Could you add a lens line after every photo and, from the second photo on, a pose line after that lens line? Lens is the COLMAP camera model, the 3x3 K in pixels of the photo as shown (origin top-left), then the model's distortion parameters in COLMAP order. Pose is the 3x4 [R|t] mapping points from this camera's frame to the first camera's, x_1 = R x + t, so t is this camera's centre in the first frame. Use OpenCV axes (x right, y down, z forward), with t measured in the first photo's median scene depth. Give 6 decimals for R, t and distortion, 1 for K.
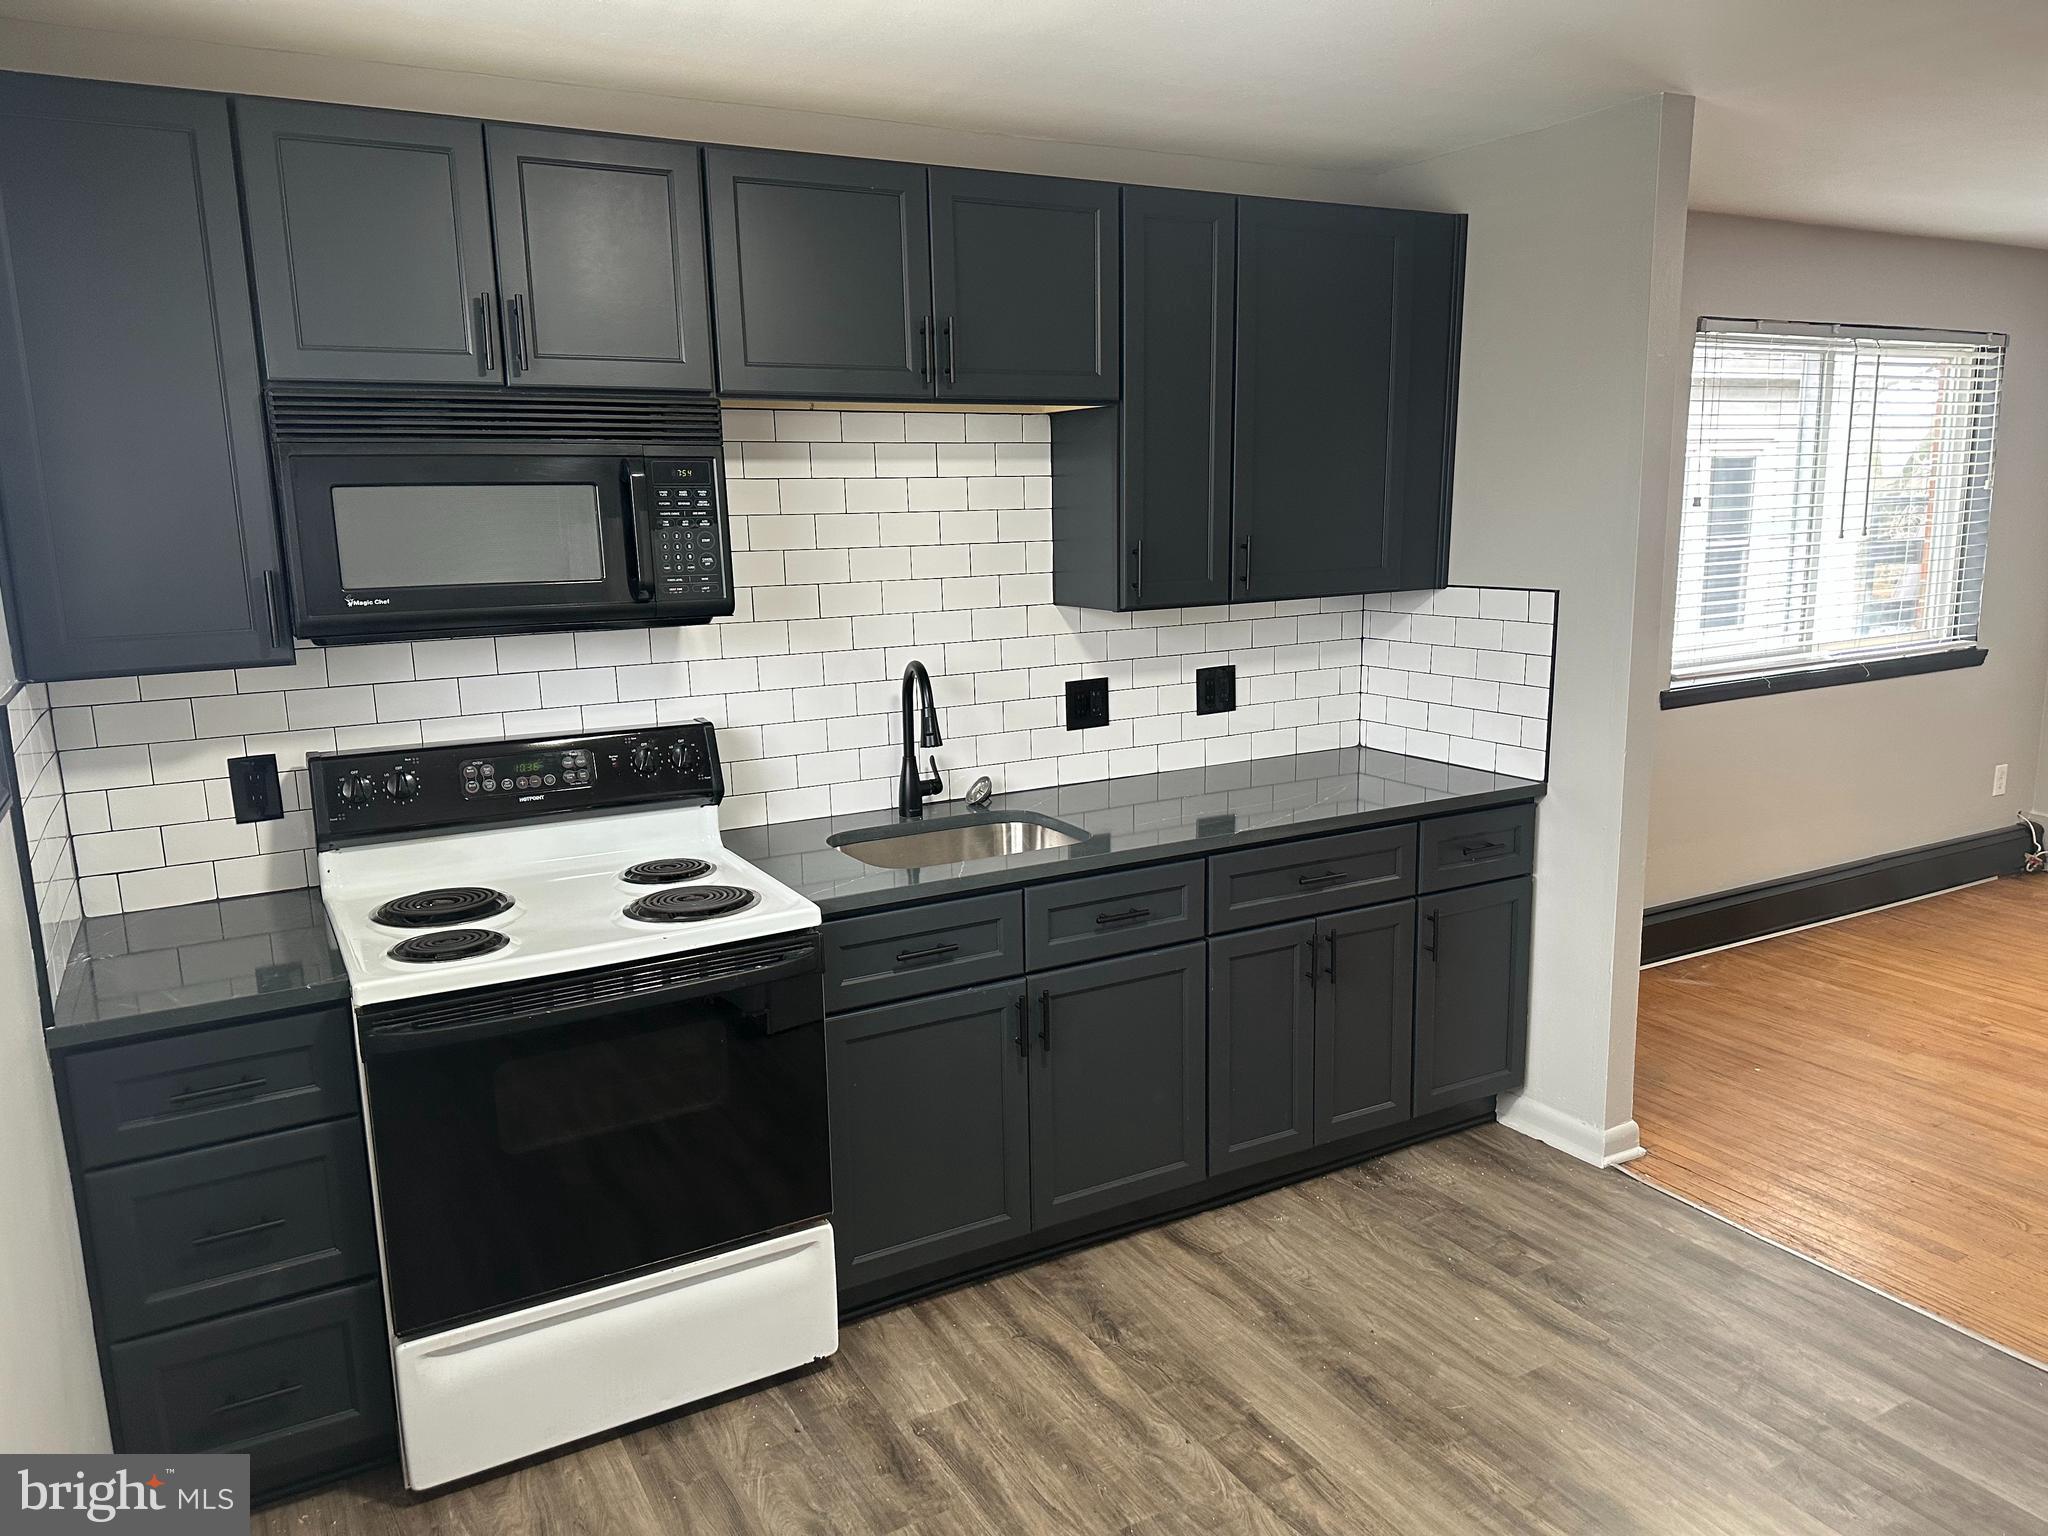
lens RADIAL K [[1435.3, 0, 1024.0], [0, 1435.3, 768.0], [0, 0, 1]] dist [0.008819, -0.001785]
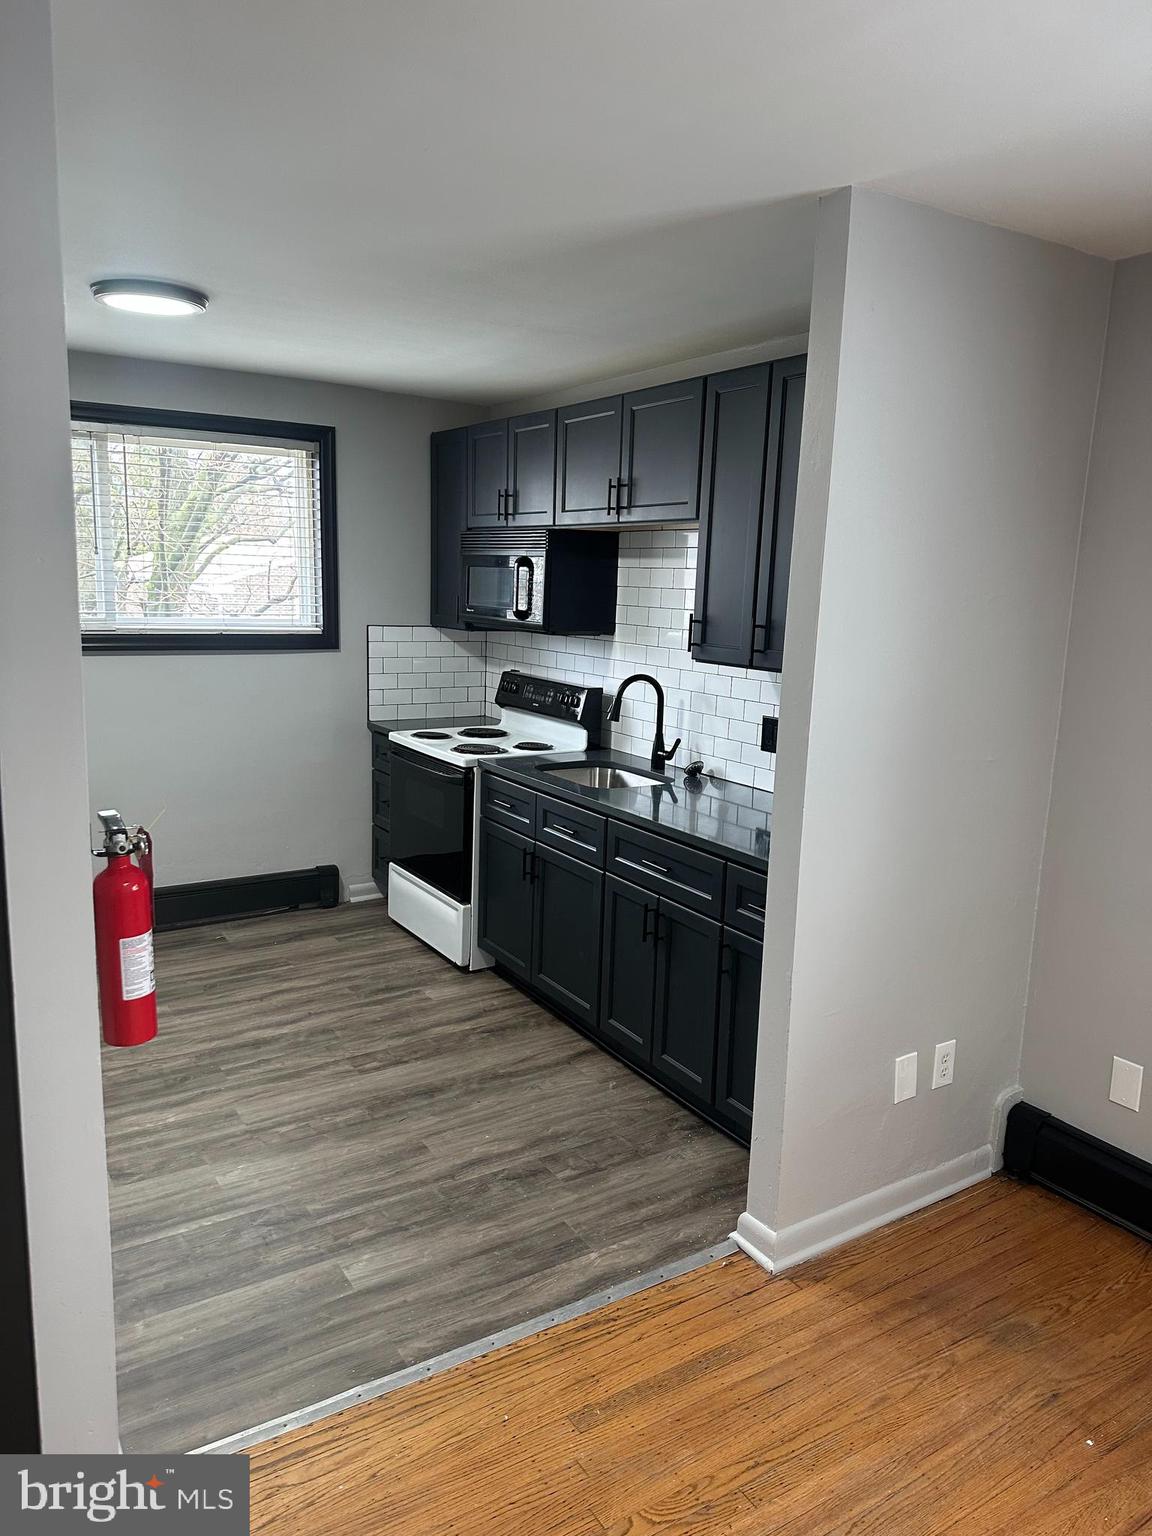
lens RADIAL K [[1055.8, 0, 571.6], [0, 1055.8, 766.5], [0, 0, 1]] dist [0.107755, -0.193105]
pose [[0.055008, 0.198969, -0.978461, 1.230014], [-0.218469, 0.958598, 0.182648, -0.188495], [0.974292, 0.203717, 0.096199, 0.841255]]
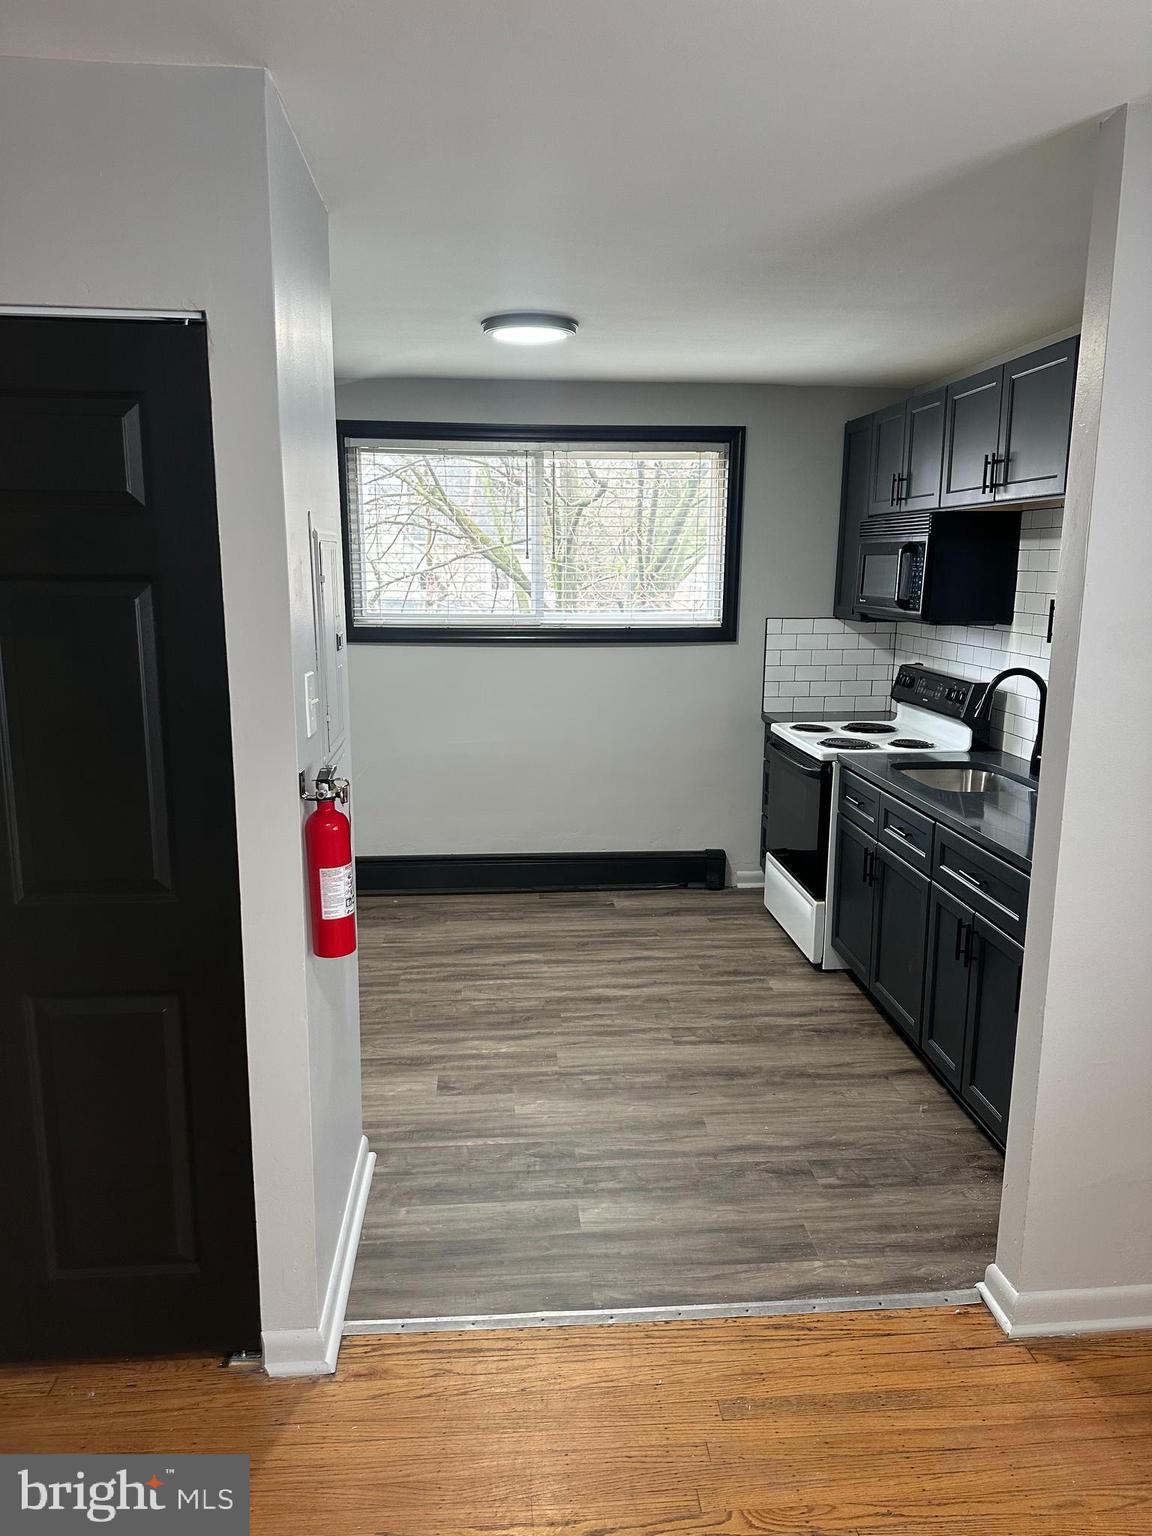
lens RADIAL K [[1055.8, 0, 571.6], [0, 1055.8, 766.5], [0, 0, 1]] dist [0.107755, -0.193105]
pose [[-0.422385, 0.191120, -0.886039, 1.214390], [-0.164495, 0.945124, 0.282281, -0.228939], [0.891366, 0.264980, -0.367767, 1.051870]]
